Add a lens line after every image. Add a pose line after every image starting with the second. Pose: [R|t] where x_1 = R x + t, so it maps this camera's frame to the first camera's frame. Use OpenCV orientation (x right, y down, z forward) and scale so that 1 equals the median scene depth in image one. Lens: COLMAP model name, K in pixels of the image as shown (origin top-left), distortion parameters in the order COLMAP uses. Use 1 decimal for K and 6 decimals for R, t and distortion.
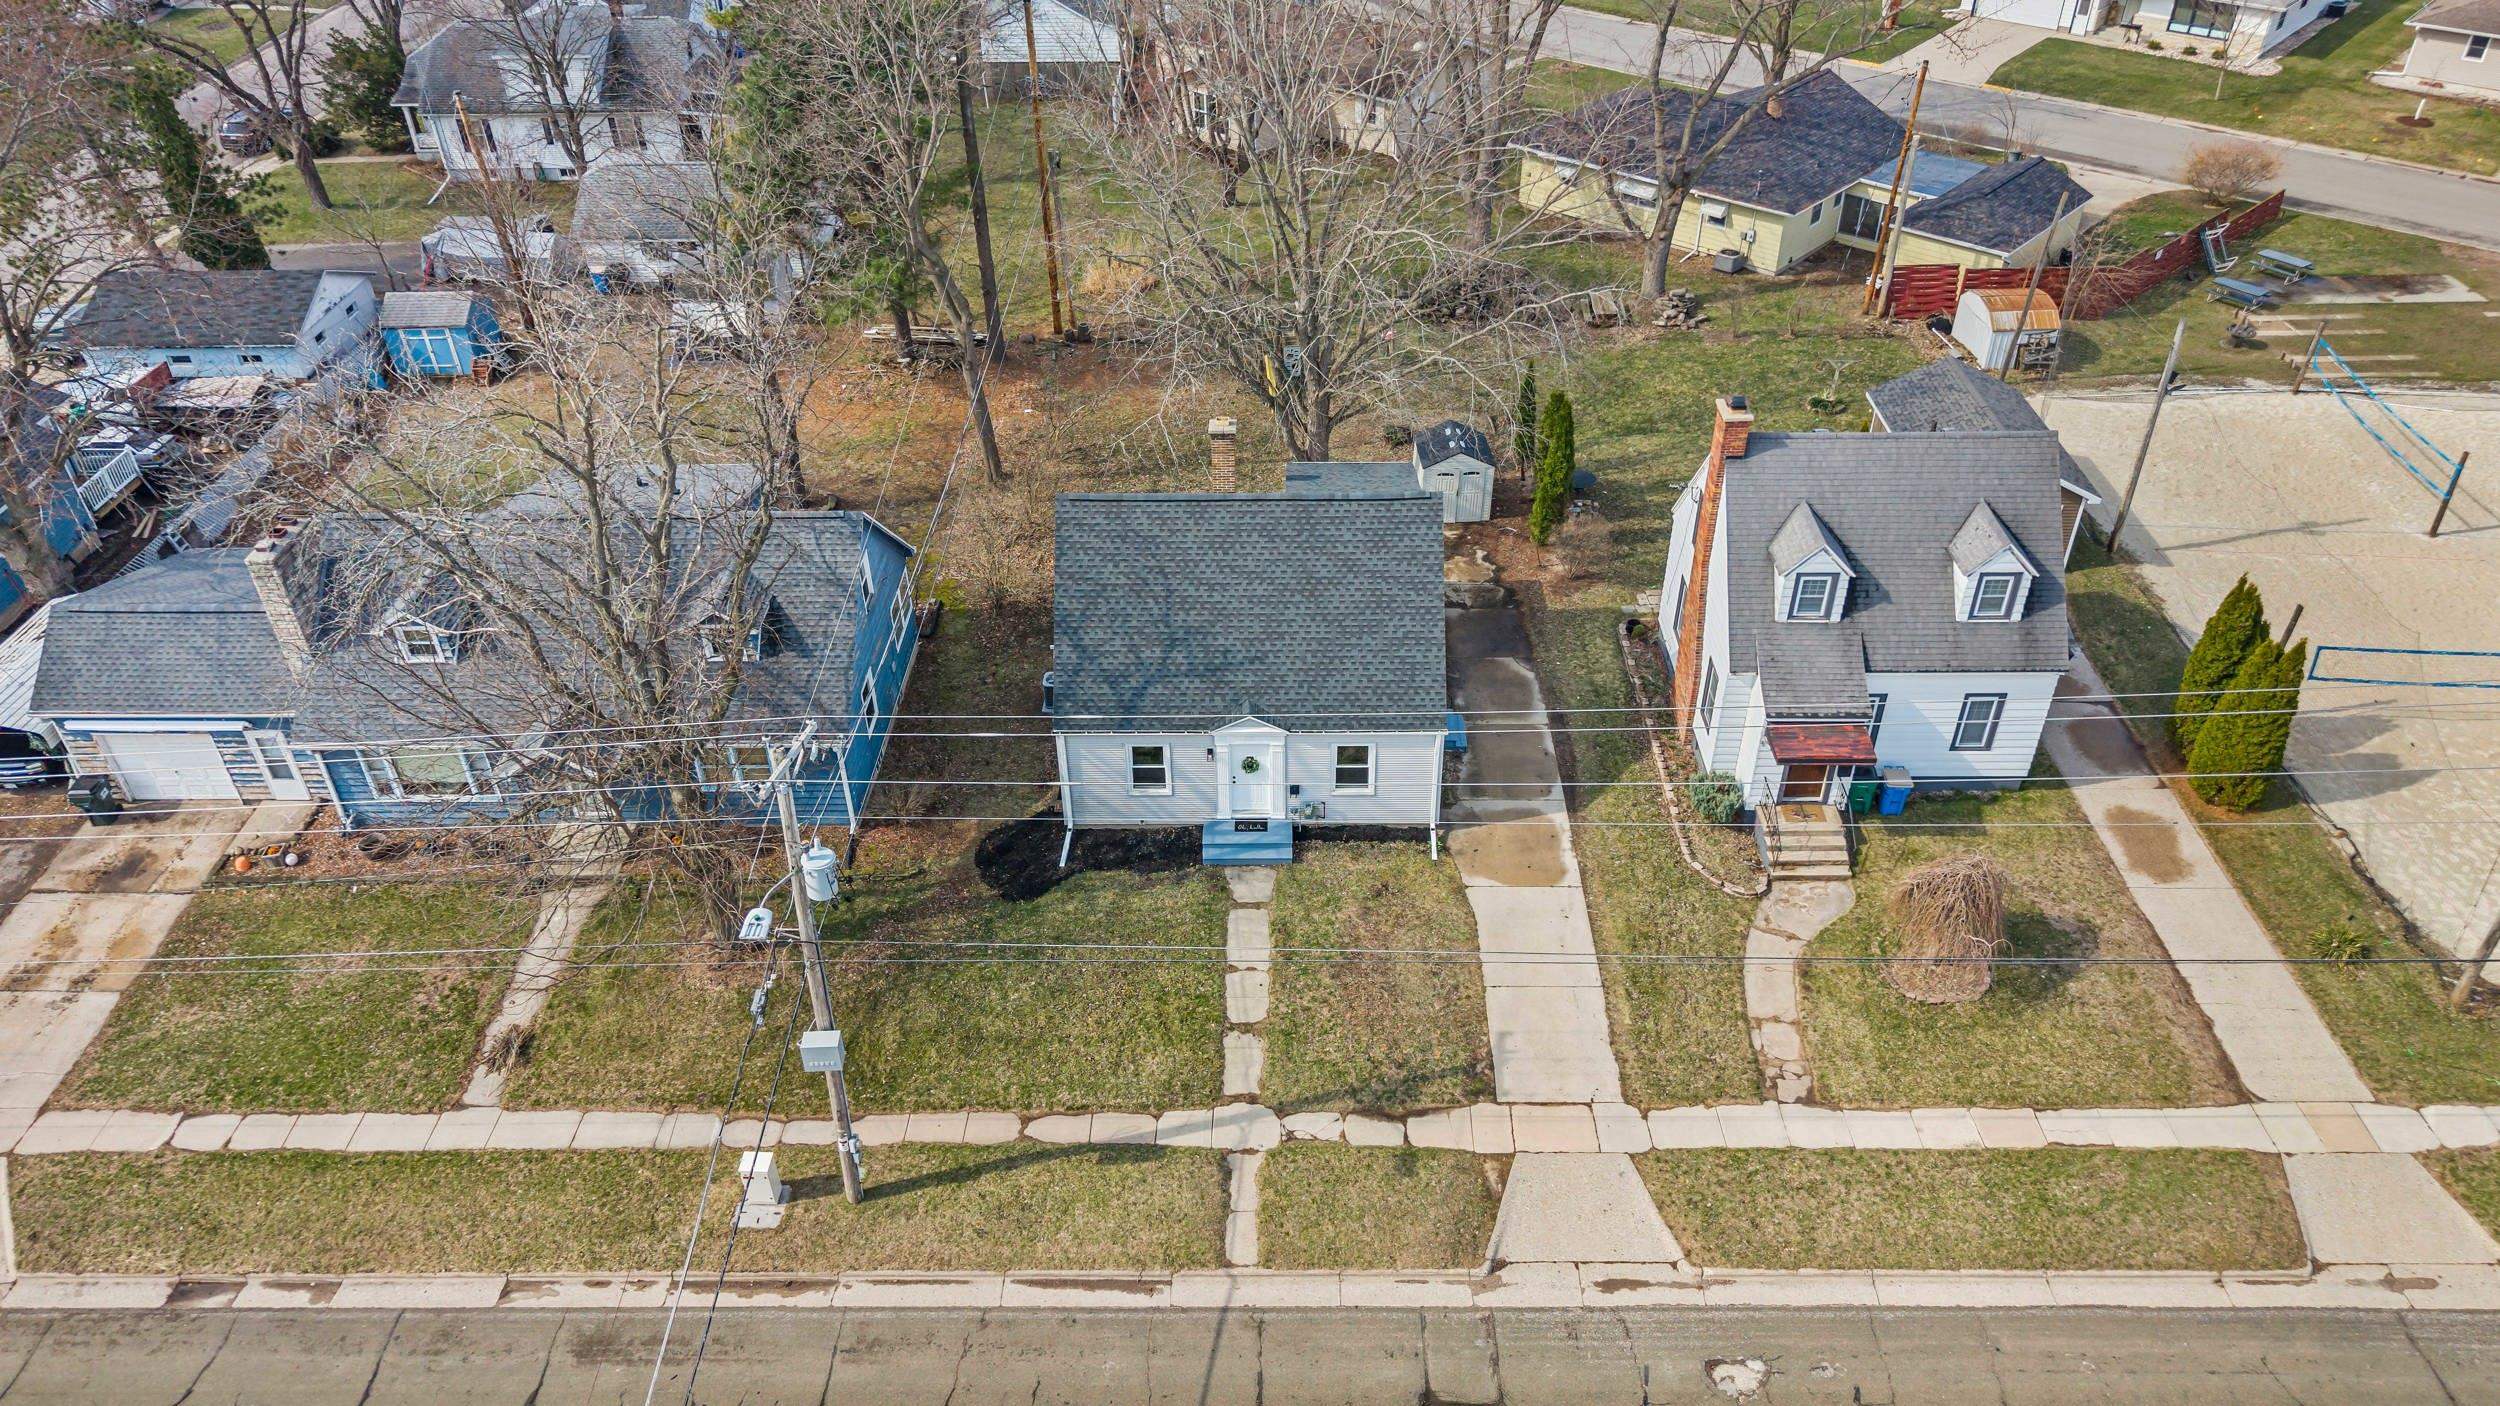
lens RADIAL K [[1691.7, 0, 1256.3], [0, 1691.7, 709.0], [0, 0, 1]] dist [0.005462, -0.000413]
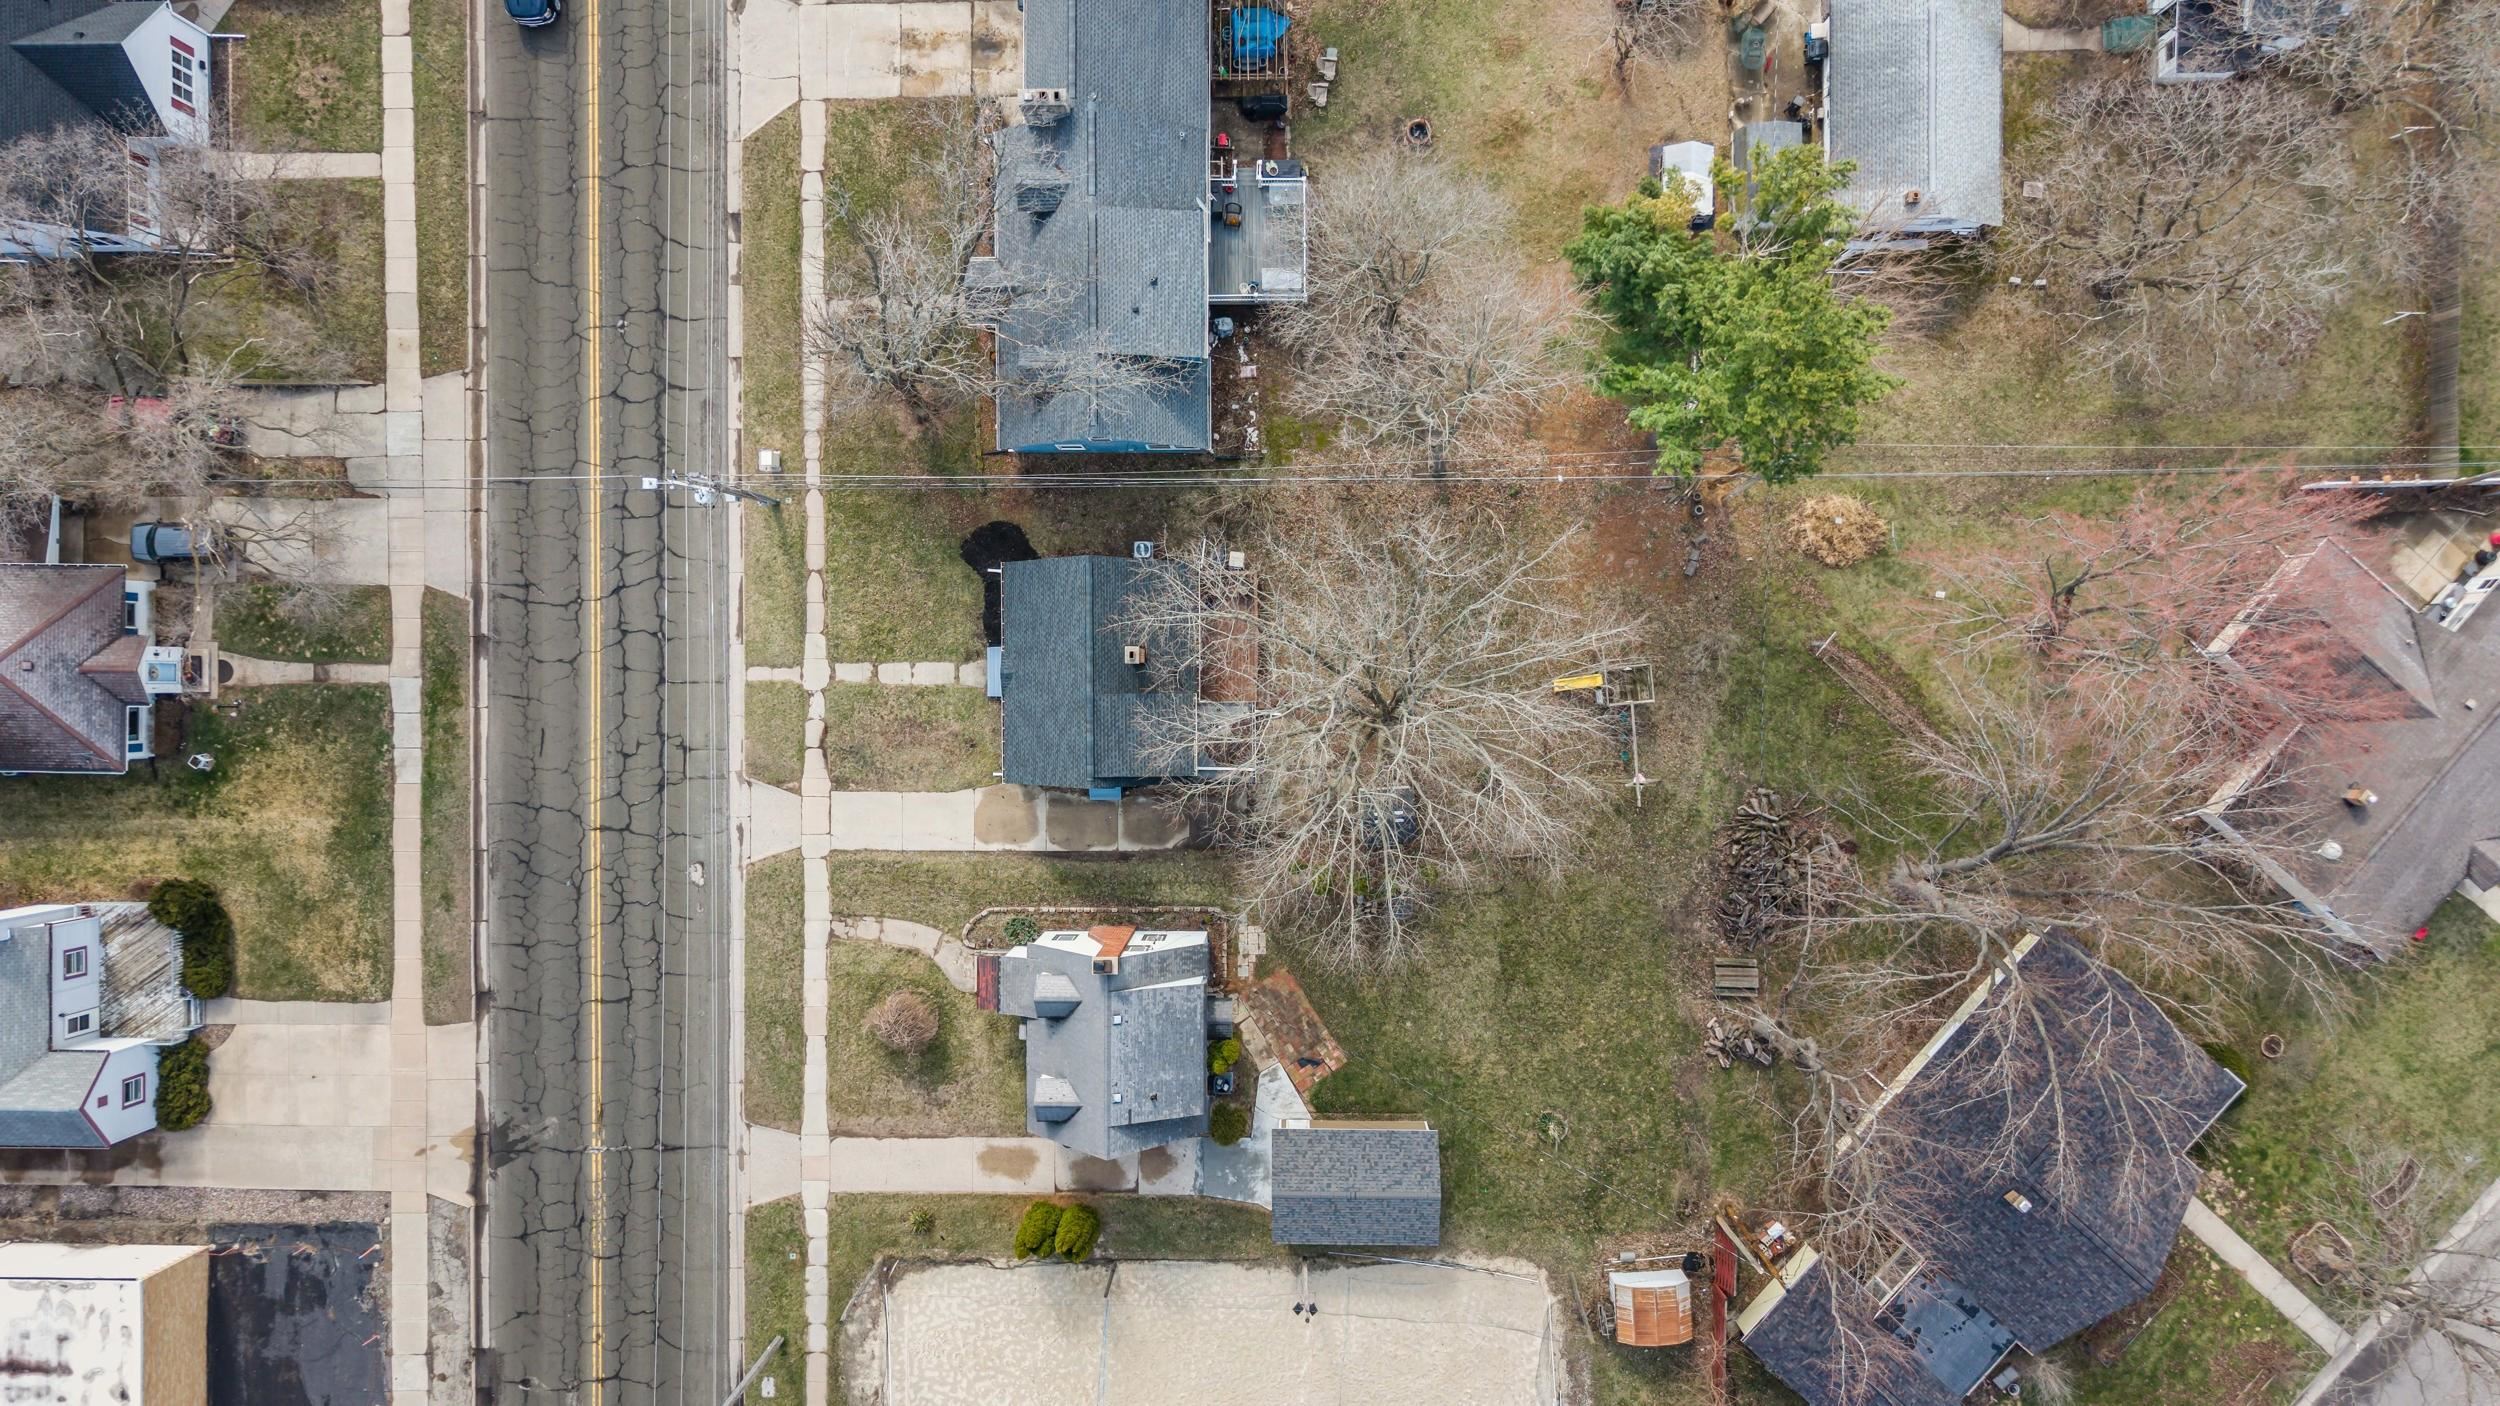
lens RADIAL K [[1679.8, 0, 1260.0], [0, 1679.8, 703.8], [0, 0, 1]] dist [0.016065, -0.025924]
pose [[0.016081, 0.999371, 0.031619, -0.023425], [-0.584050, -0.016278, 0.811554, -1.582966], [0.811558, -0.031518, 0.583421, 0.175677]]
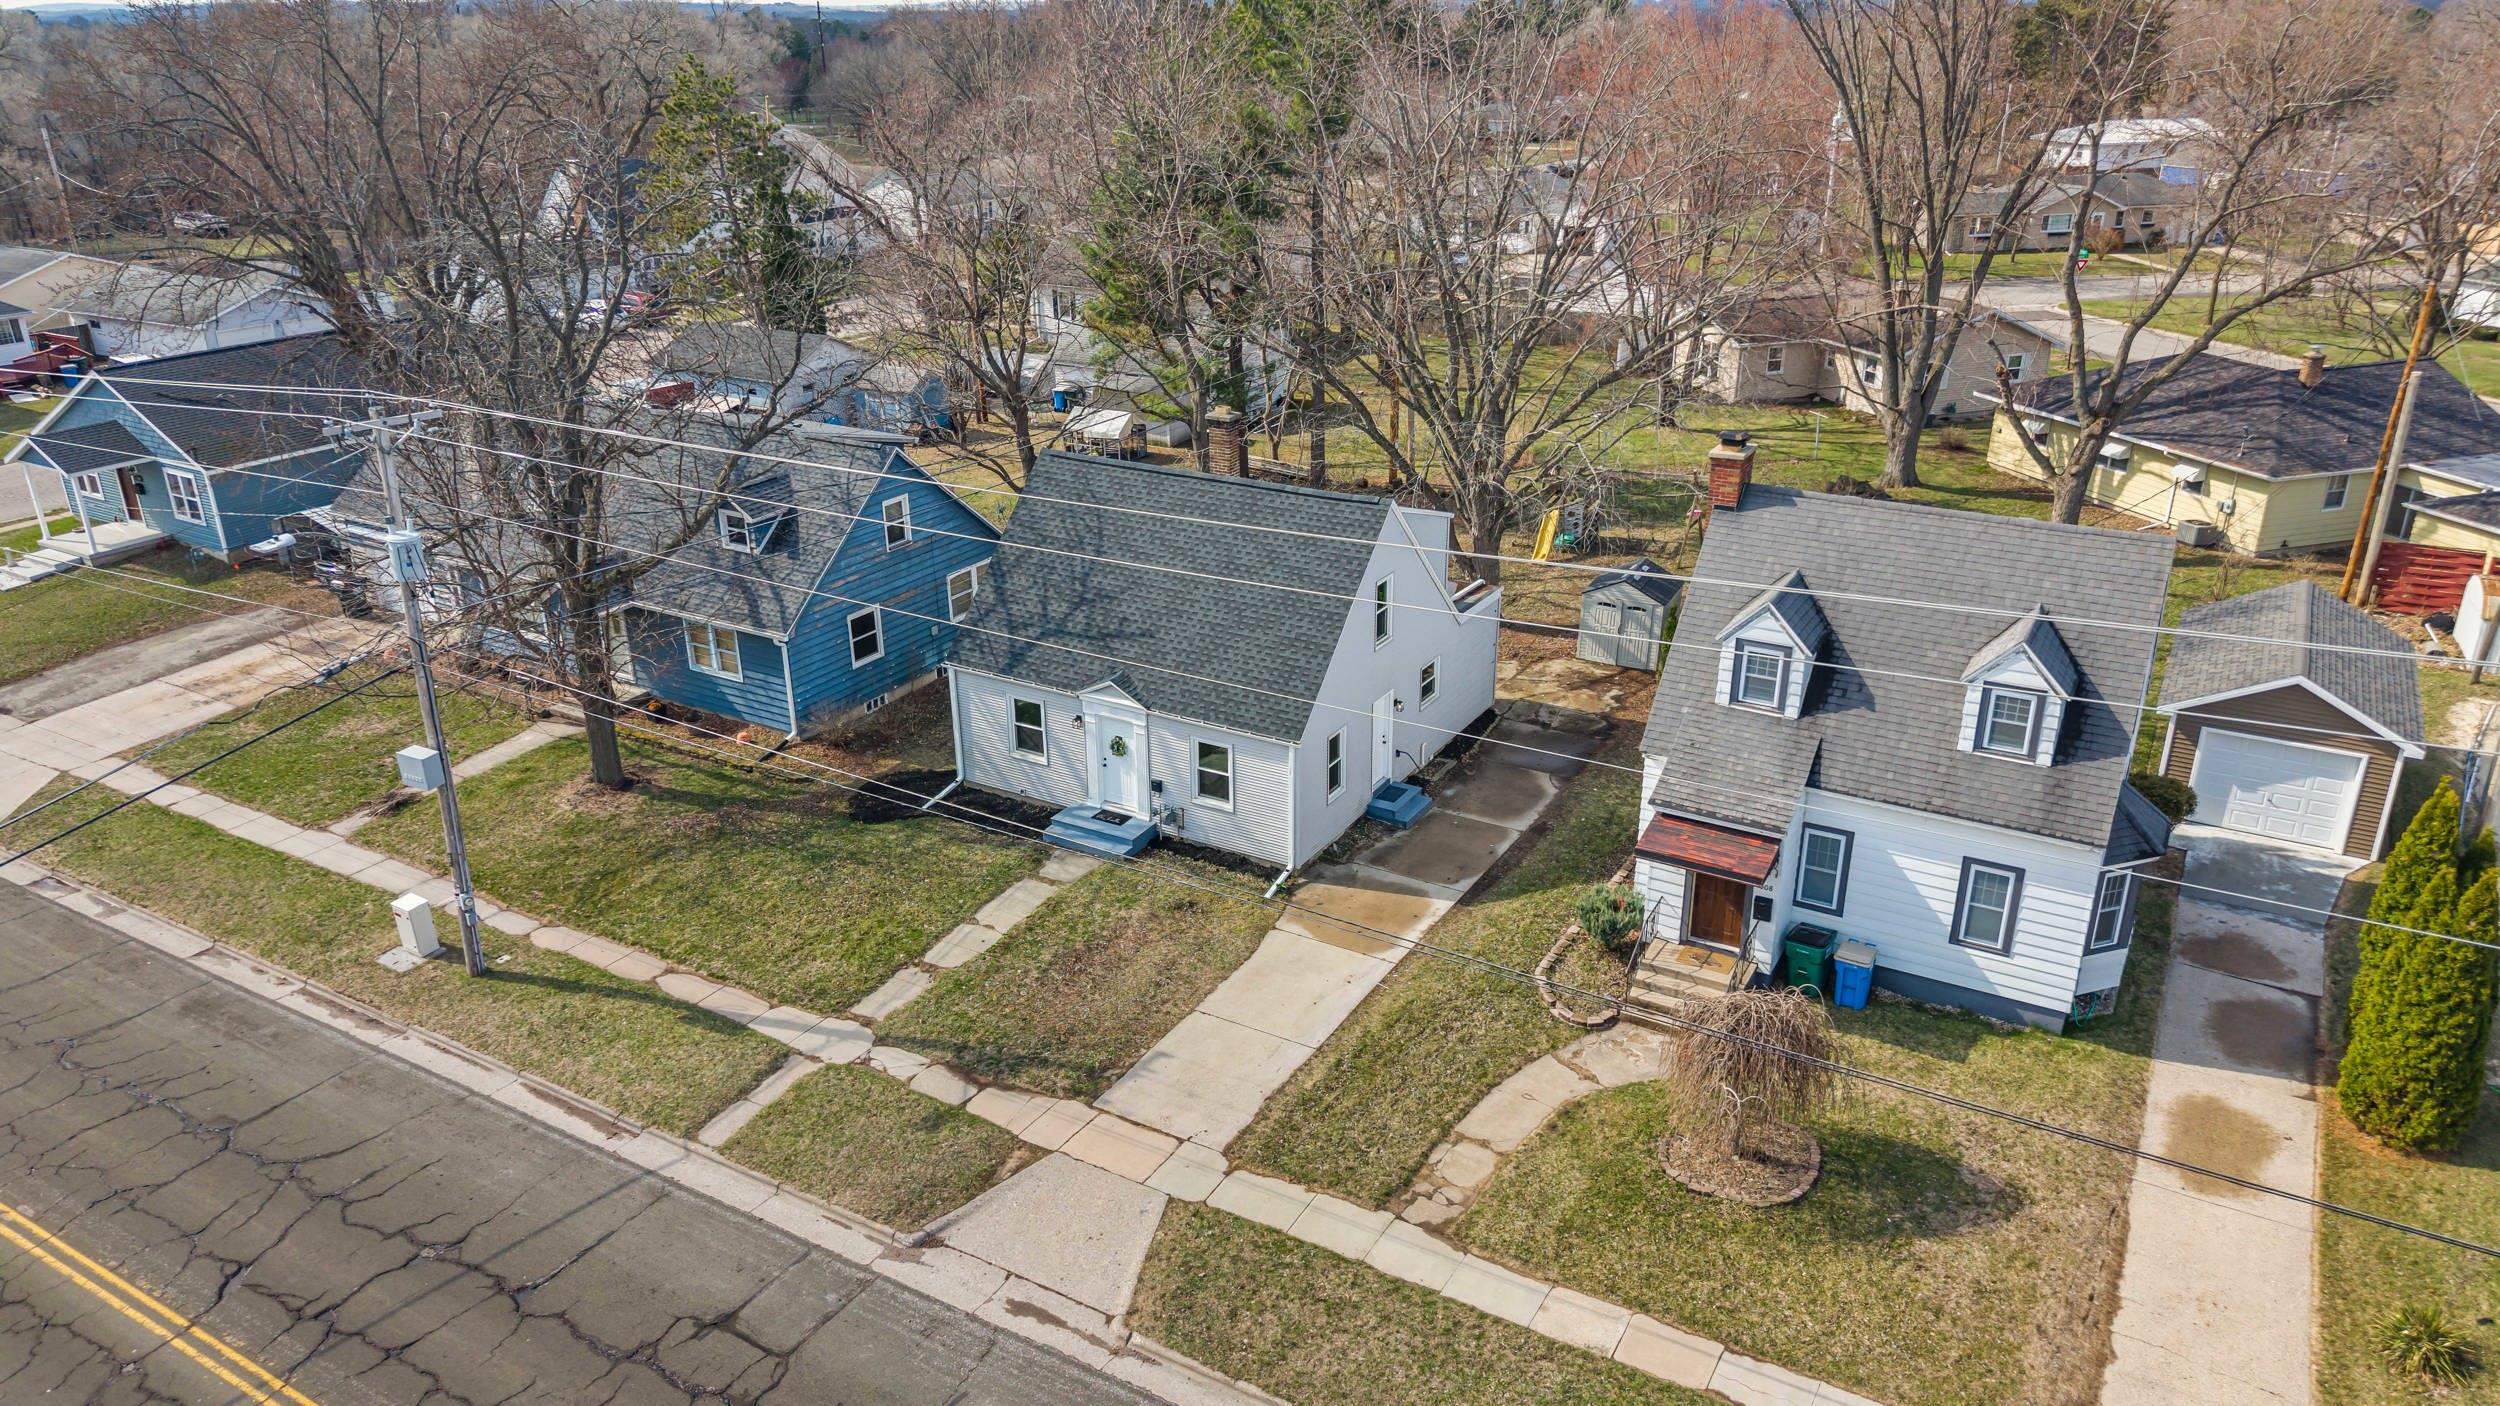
lens RADIAL K [[1679.8, 0, 1260.0], [0, 1679.8, 703.8], [0, 0, 1]] dist [0.016065, -0.025924]
pose [[0.869402, 0.195837, -0.453640, 0.475238], [-0.296457, 0.941236, -0.161828, 0.136914], [0.395290, 0.275178, 0.876369, 0.232130]]
